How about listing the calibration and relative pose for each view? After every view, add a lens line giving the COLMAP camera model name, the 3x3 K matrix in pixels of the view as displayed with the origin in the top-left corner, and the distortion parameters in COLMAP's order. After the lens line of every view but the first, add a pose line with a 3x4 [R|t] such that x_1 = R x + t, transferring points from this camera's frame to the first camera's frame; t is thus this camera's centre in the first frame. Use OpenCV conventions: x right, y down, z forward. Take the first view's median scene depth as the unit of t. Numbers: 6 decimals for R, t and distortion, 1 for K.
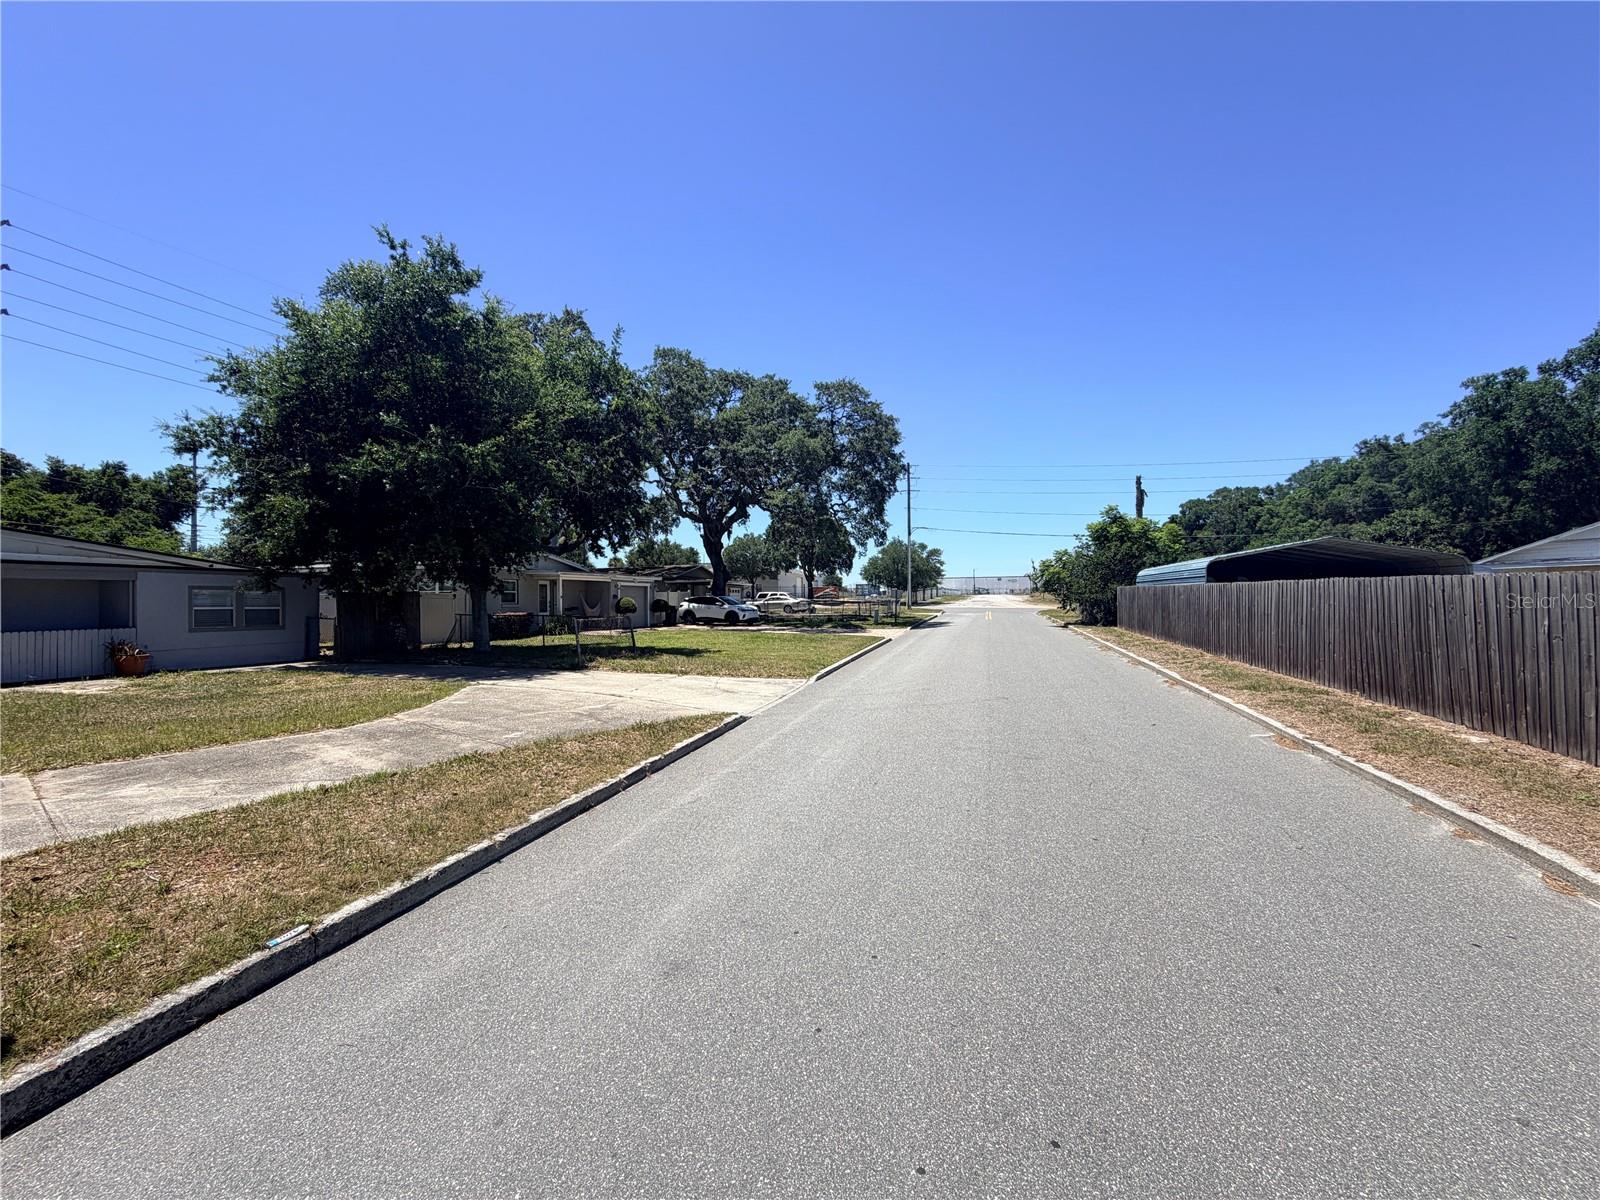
lens RADIAL K [[633.0, 0, 787.1], [0, 633.0, 604.9], [0, 0, 1]] dist [-0.001553, -0.000023]
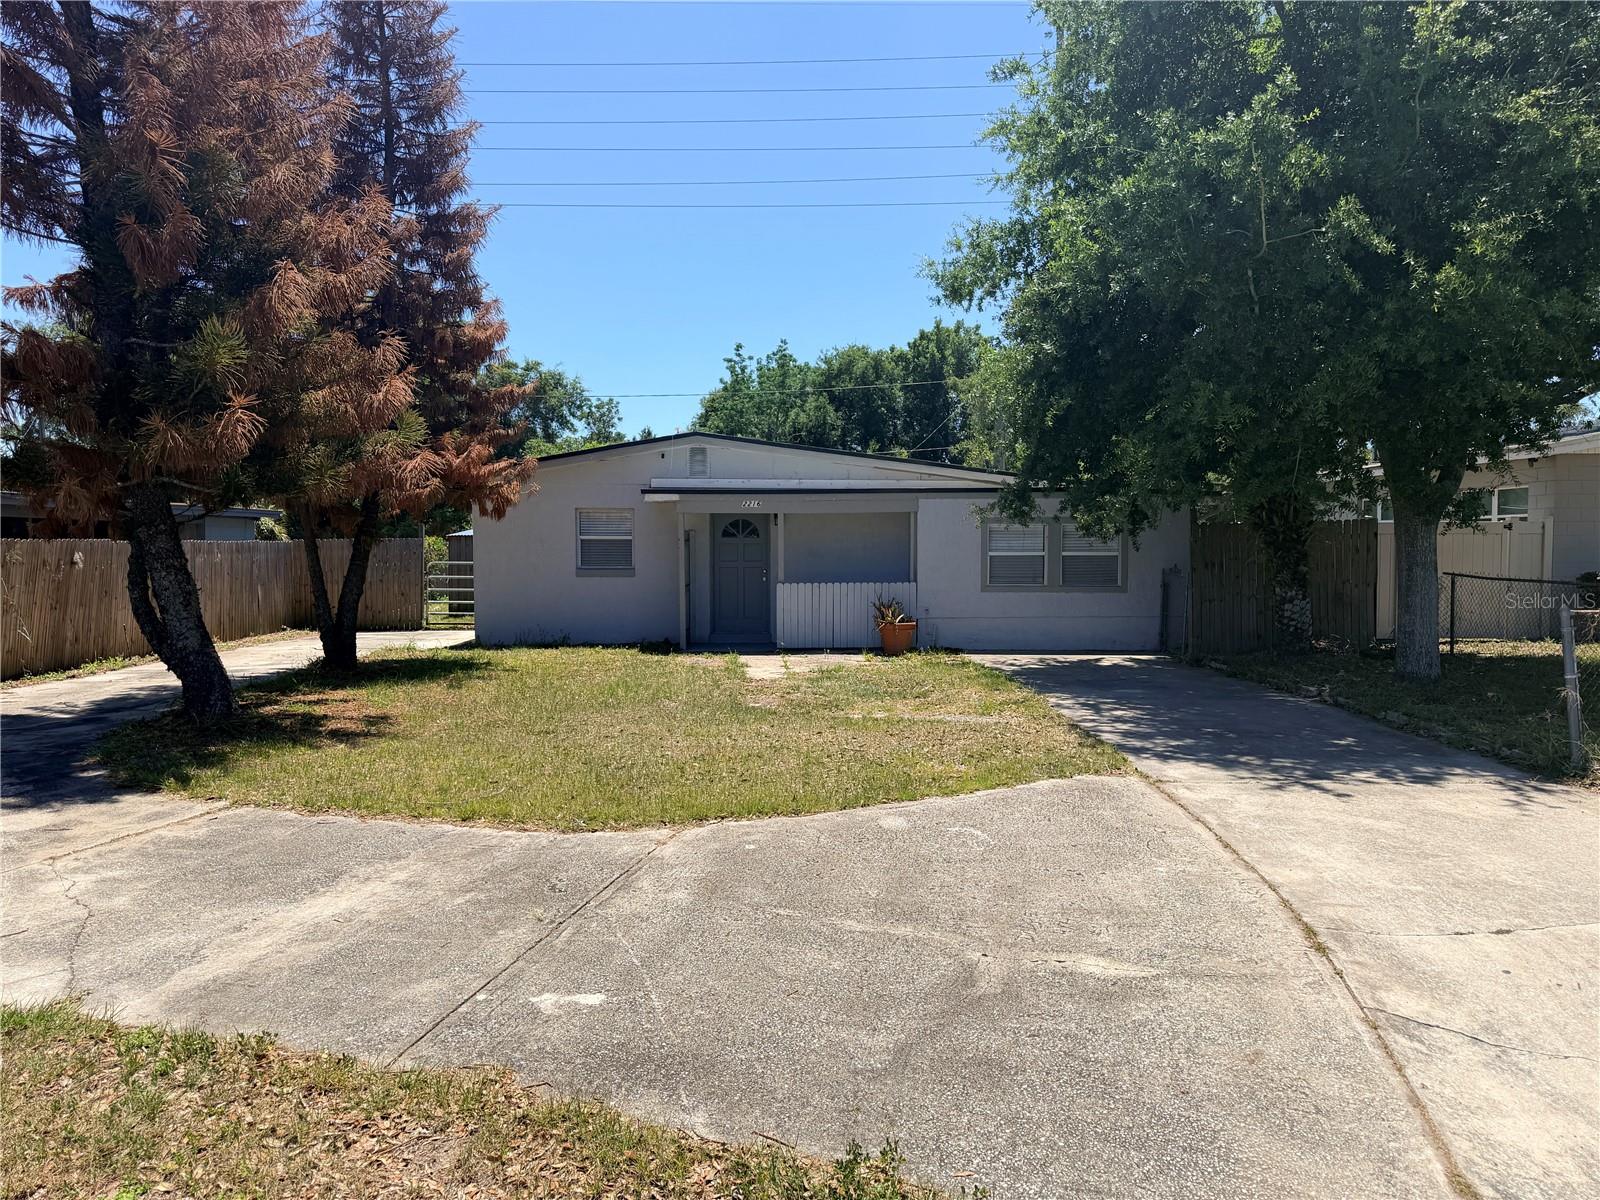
lens RADIAL K [[1119.6, 0, 809.6], [0, 1119.6, 603.6], [0, 0, 1]] dist [0.047769, -0.054169]
pose [[0.313682, 0.057541, -0.947783, 0.055180], [-0.001121, 0.998184, 0.060230, -0.010647], [0.949528, -0.017831, 0.313176, 0.445864]]
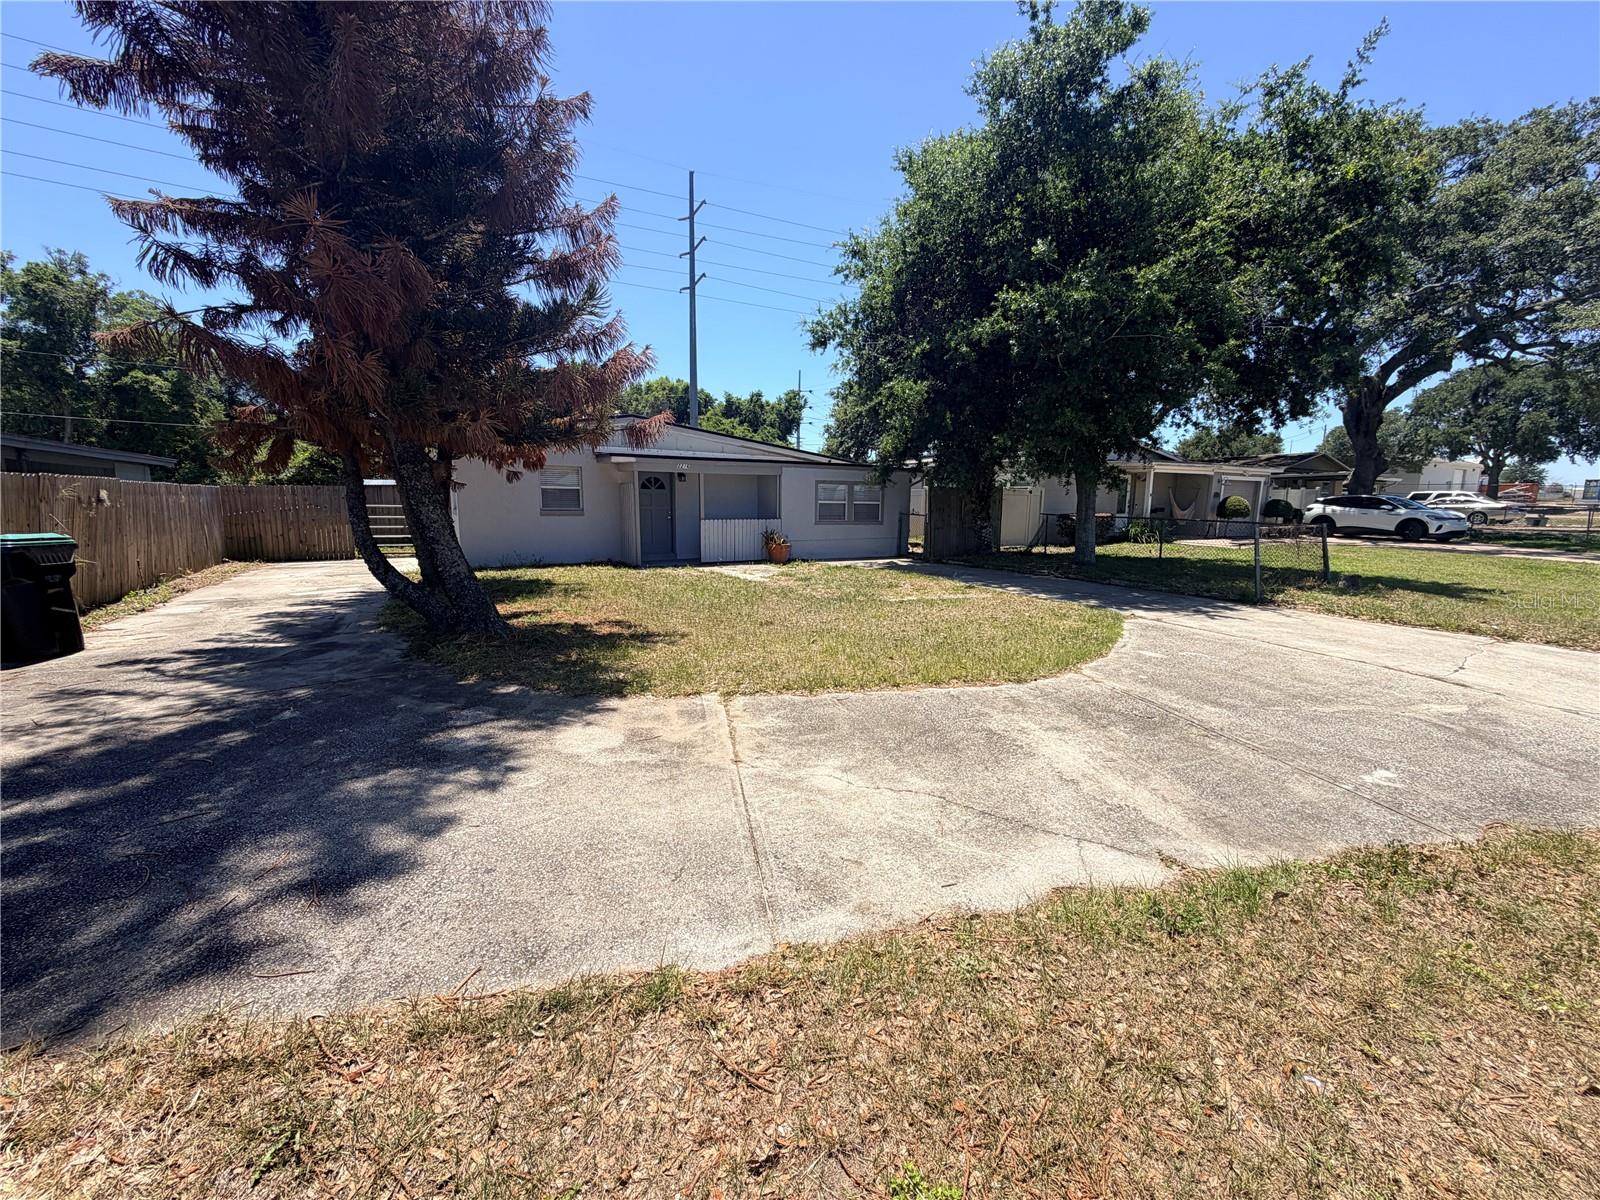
lens RADIAL K [[633.0, 0, 800.7], [0, 633.0, 598.6], [0, 0, 1]] dist [-0.001553, -0.000023]
pose [[0.735288, 0.116860, -0.667604, -0.213682], [-0.016982, 0.987891, 0.154220, 0.001916], [0.677542, -0.102059, 0.728369, 0.172869]]
